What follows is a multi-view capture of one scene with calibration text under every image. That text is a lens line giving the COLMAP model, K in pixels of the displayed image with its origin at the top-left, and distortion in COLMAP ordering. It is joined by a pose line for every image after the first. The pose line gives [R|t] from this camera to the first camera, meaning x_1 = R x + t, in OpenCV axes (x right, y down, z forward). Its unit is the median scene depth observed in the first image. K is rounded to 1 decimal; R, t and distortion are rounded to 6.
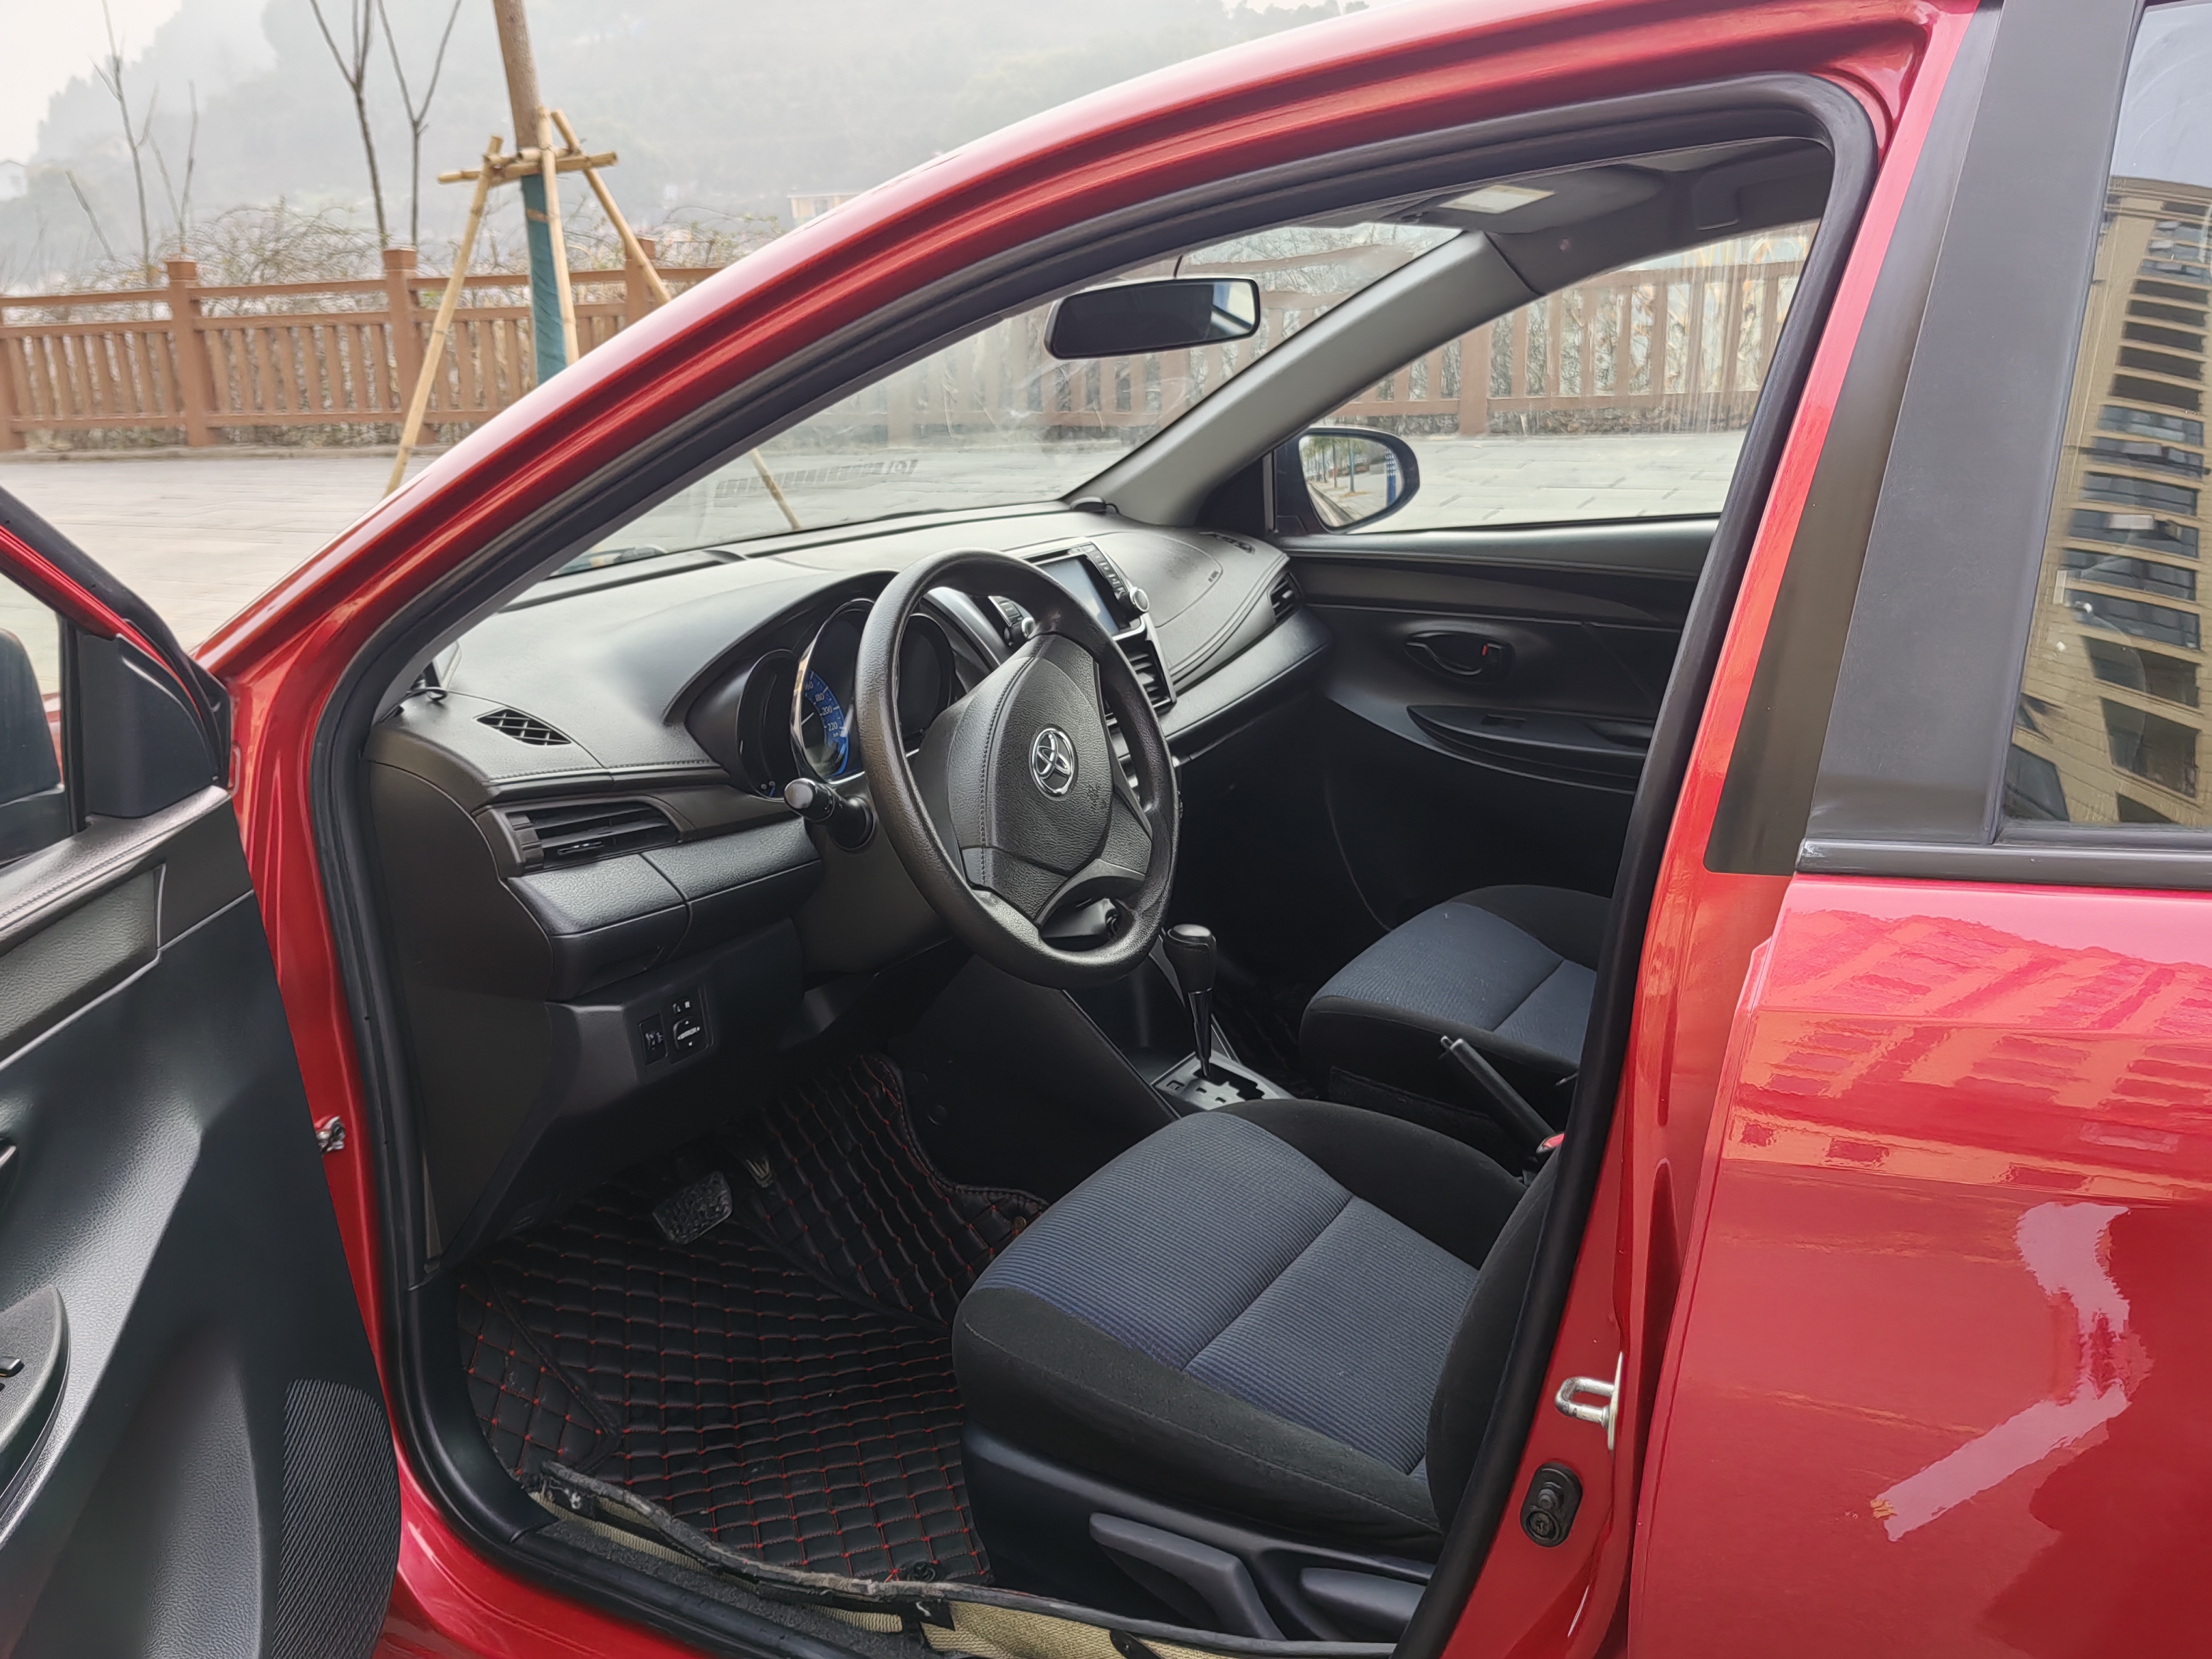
lens RADIAL K [[1874.8, 0, 1091.0], [0, 1874.8, 831.8], [0, 0, 1]] dist [0.042883, 0.005745]
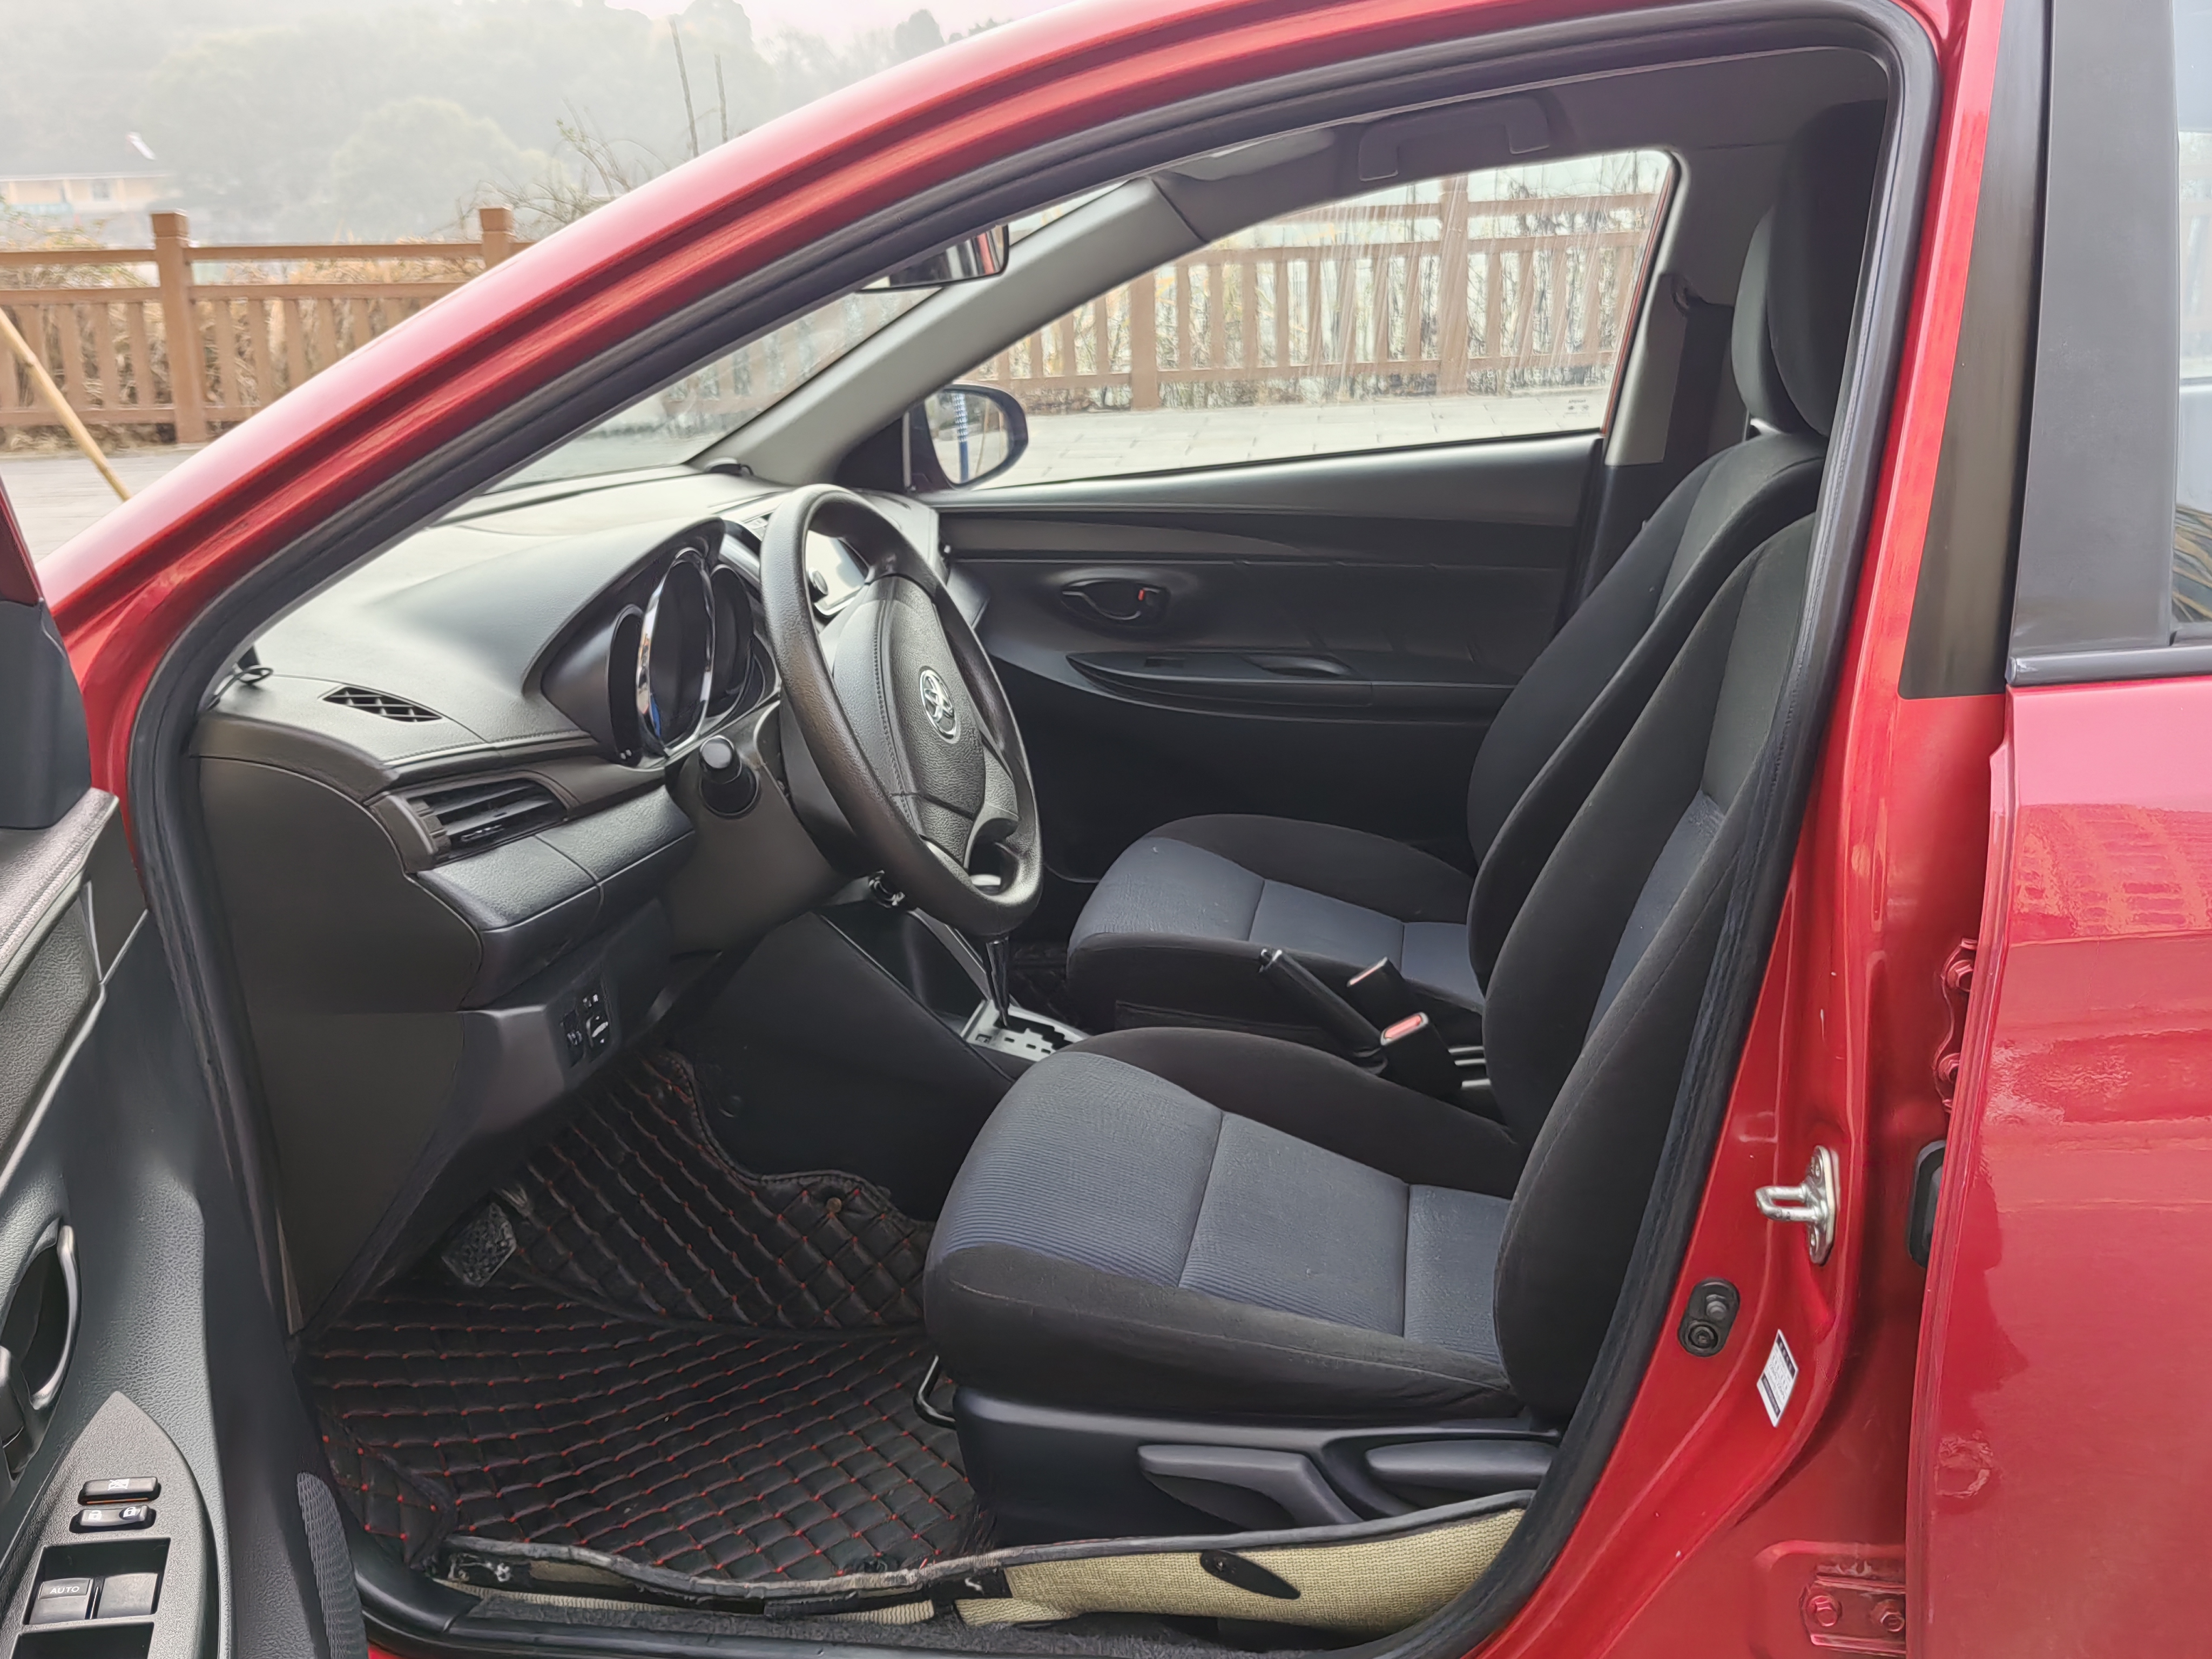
lens RADIAL K [[1874.8, 0, 1095.3], [0, 1874.8, 826.6], [0, 0, 1]] dist [0.042883, 0.005745]
pose [[0.938201, -0.095712, 0.332593, -0.276297], [0.095663, 0.995276, 0.016563, 0.017464], [-0.332607, 0.016278, 0.942925, 0.063913]]
